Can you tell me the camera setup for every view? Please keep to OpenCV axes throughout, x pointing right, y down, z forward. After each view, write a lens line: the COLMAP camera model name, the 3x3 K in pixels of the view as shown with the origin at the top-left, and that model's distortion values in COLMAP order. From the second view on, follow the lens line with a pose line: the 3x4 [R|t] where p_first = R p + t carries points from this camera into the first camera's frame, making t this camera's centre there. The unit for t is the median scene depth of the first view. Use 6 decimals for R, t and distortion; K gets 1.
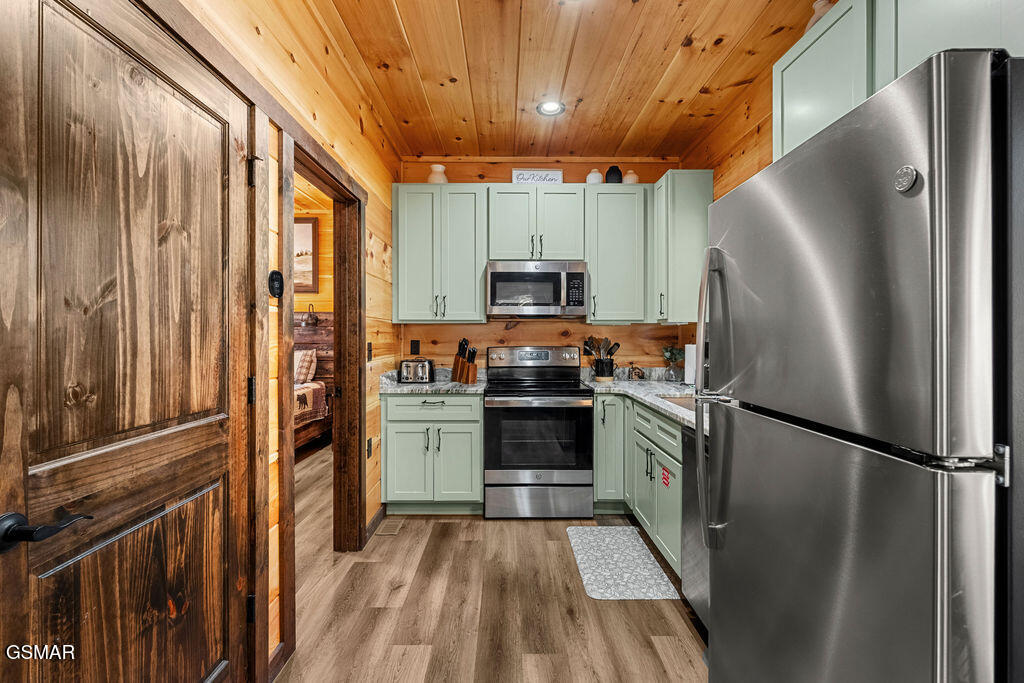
lens RADIAL K [[454.8, 0, 515.0], [0, 454.8, 336.0], [0, 0, 1]] dist [-0.000242, -0.000370]
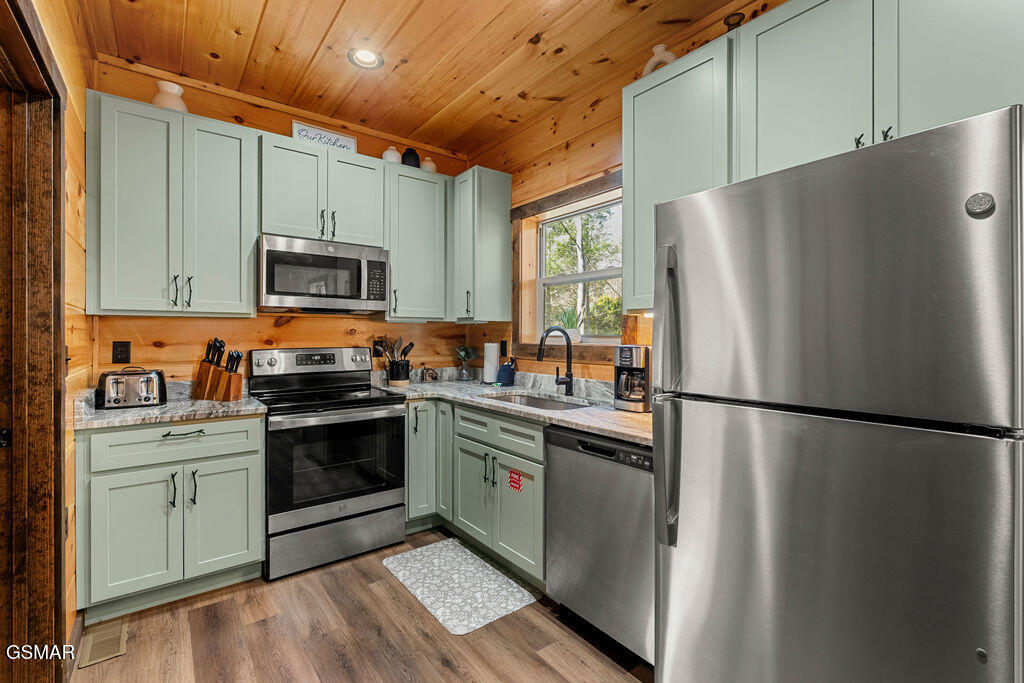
lens RADIAL K [[454.8, 0, 511.2], [0, 454.8, 335.8], [0, 0, 1]] dist [-0.000242, -0.000370]
pose [[0.802728, -0.001156, 0.596344, -0.186601], [0.000872, 0.999999, 0.000764, 0.001391], [-0.596344, -0.000094, 0.802729, 0.167039]]
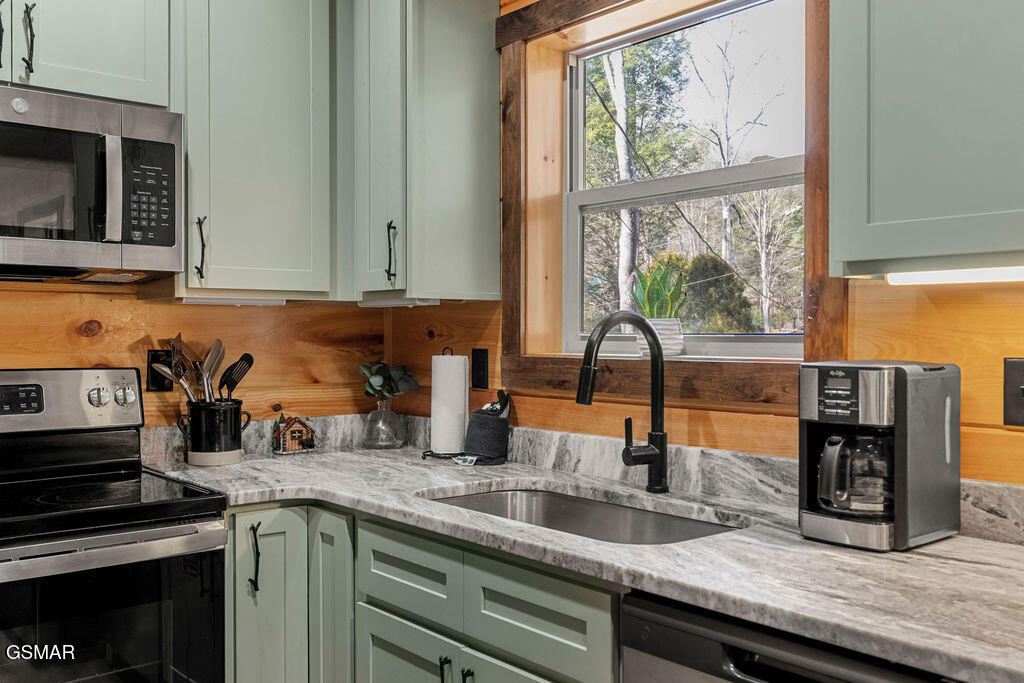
lens RADIAL K [[942.2, 0, 508.3], [0, 942.2, 335.4], [0, 0, 1]] dist [0.017778, 0.000000]
pose [[0.780676, -0.003922, 0.624924, -0.096499], [0.004316, 0.999990, 0.000885, 0.000475], [-0.624921, 0.002006, 0.780685, 0.327311]]
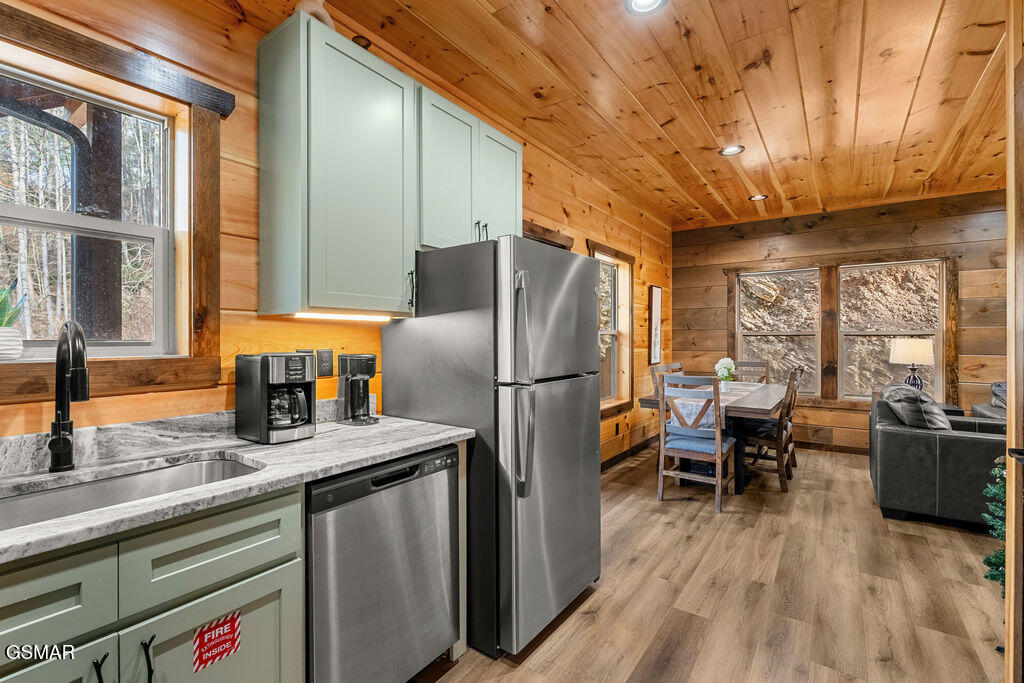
lens RADIAL K [[454.8, 0, 506.8], [0, 454.8, 343.8], [0, 0, 1]] dist [-0.000242, -0.000370]
pose [[-0.797394, -0.004239, 0.603444, -0.137933], [0.003980, 0.999917, 0.012285, 0.000249], [-0.603446, 0.012198, -0.797310, 0.878506]]
